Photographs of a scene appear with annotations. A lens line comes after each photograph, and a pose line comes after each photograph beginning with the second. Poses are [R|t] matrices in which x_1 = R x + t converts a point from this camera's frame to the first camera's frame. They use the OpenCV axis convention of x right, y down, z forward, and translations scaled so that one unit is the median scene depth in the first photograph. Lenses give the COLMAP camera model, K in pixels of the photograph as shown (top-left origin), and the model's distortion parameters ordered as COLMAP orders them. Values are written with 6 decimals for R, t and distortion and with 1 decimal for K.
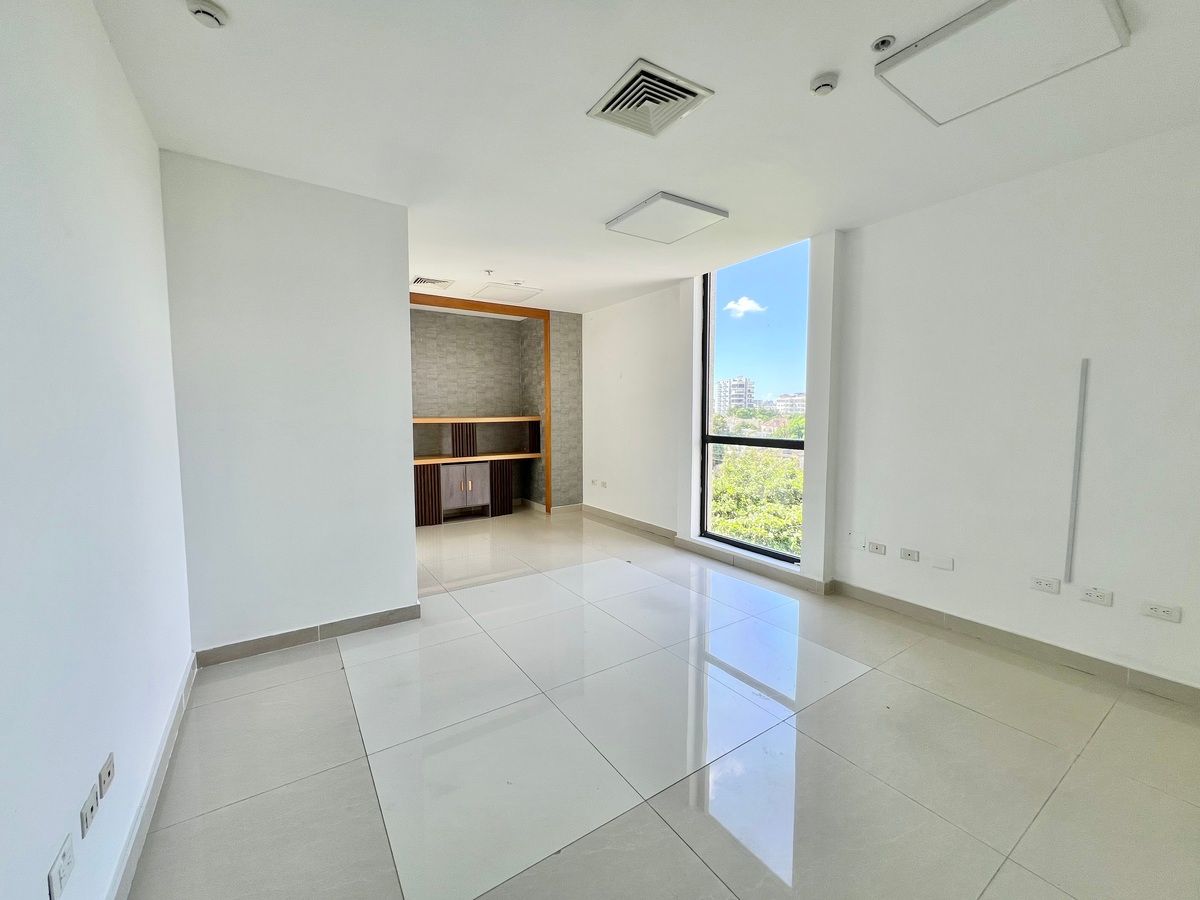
lens RADIAL K [[479.7, 0, 595.9], [0, 479.7, 447.3], [0, 0, 1]] dist [-0.000551, -0.000159]
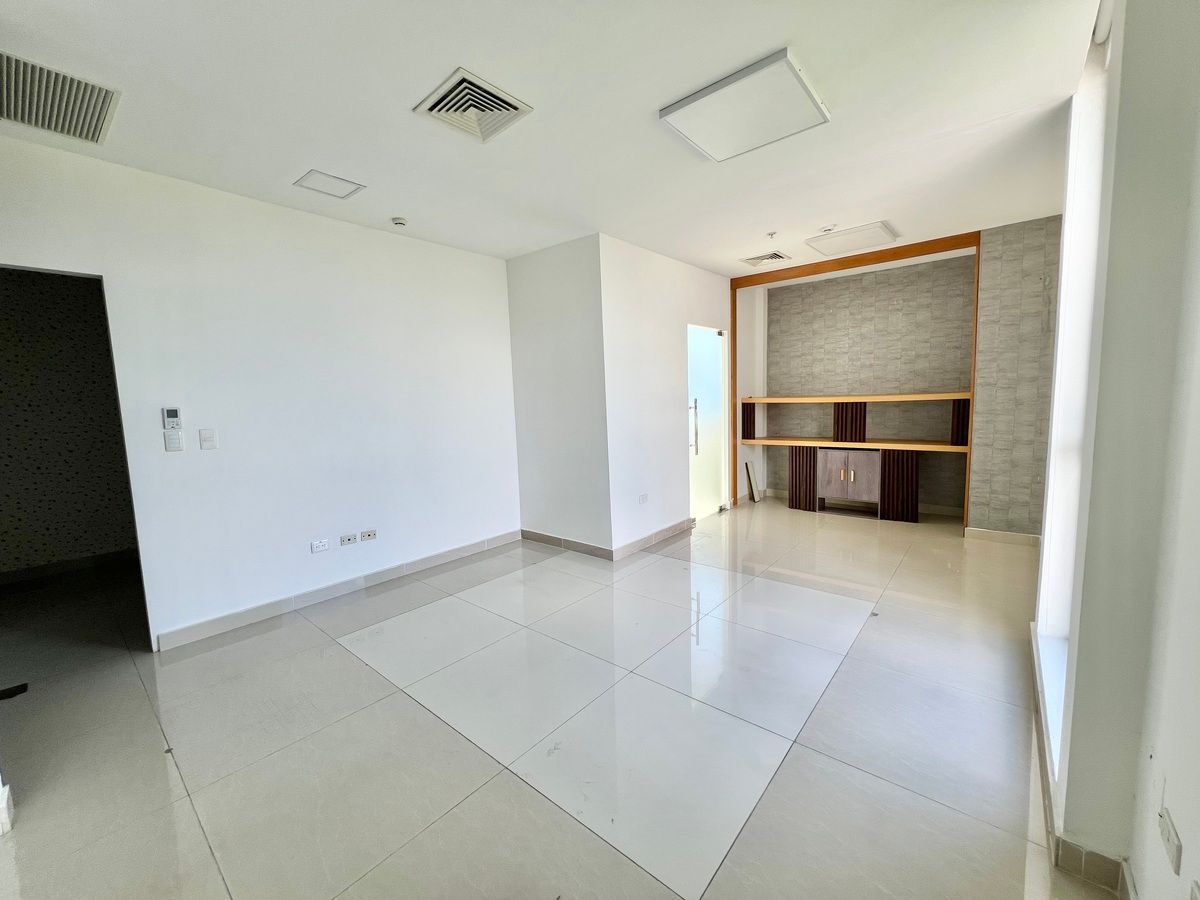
lens RADIAL K [[479.7, 0, 595.9], [0, 479.7, 447.3], [0, 0, 1]] dist [-0.000551, -0.000159]
pose [[0.278012, 0.090252, -0.956328, 0.405589], [-0.042011, 0.995766, 0.081761, -0.020860], [0.959658, 0.017445, 0.280627, 0.308932]]
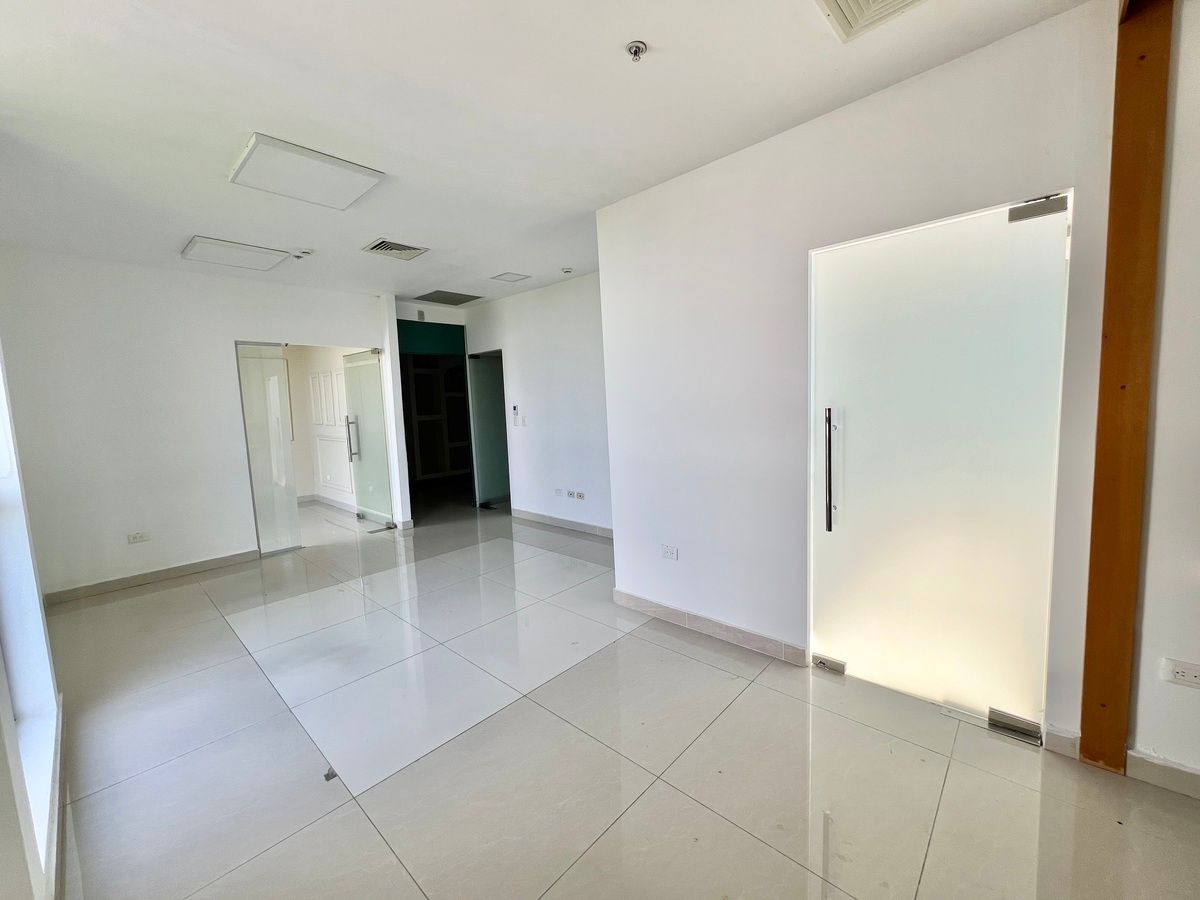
lens RADIAL K [[479.7, 0, 595.9], [0, 479.7, 447.3], [0, 0, 1]] dist [-0.000551, -0.000159]
pose [[-0.971452, 0.056416, -0.230431, -0.052922], [0.017414, 0.985650, 0.167902, -0.077084], [0.236597, 0.159096, -0.958494, 0.991942]]
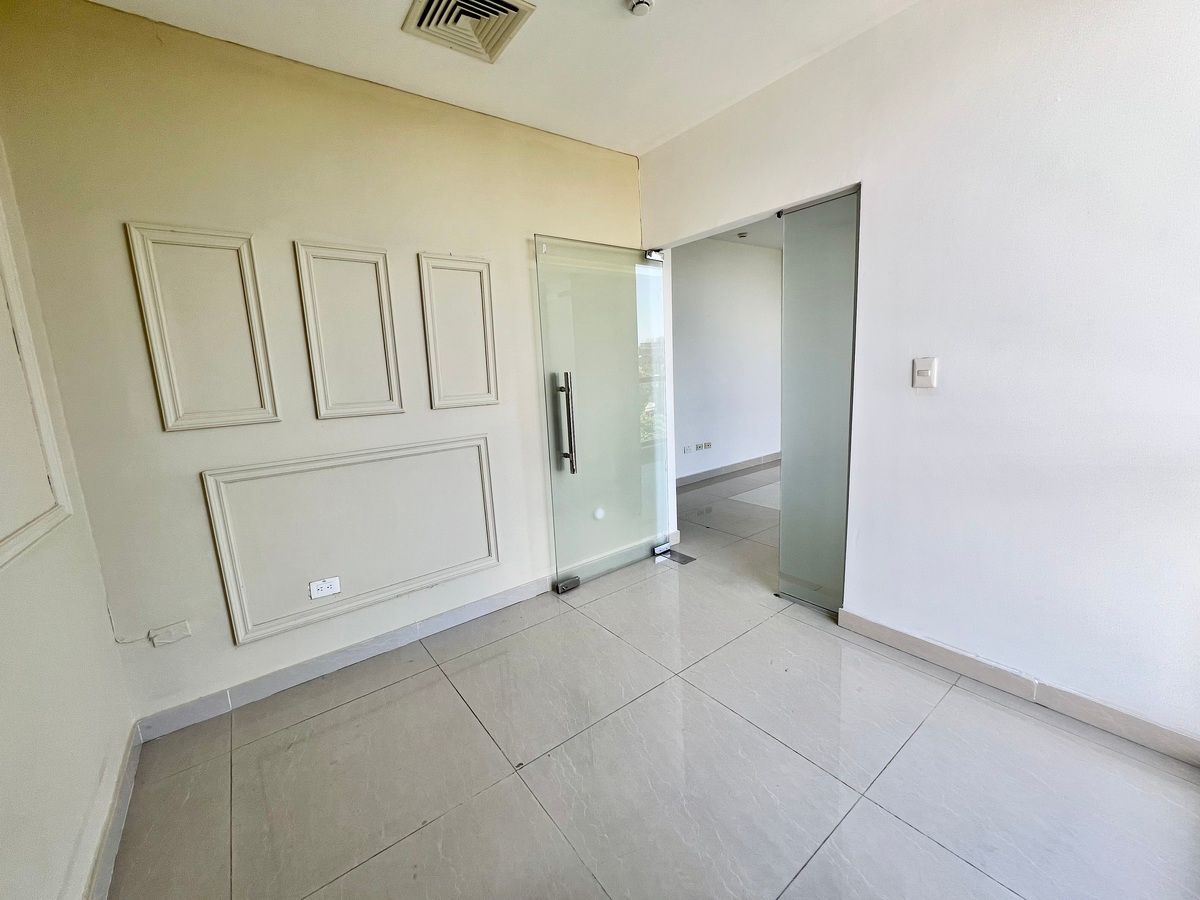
lens RADIAL K [[479.7, 0, 595.9], [0, 479.7, 447.3], [0, 0, 1]] dist [-0.000551, -0.000159]
pose [[0.056935, 0.168947, -0.983979, 0.644876], [-0.030188, 0.985419, 0.167448, 0.004847], [0.997921, 0.020171, 0.061205, -0.048905]]
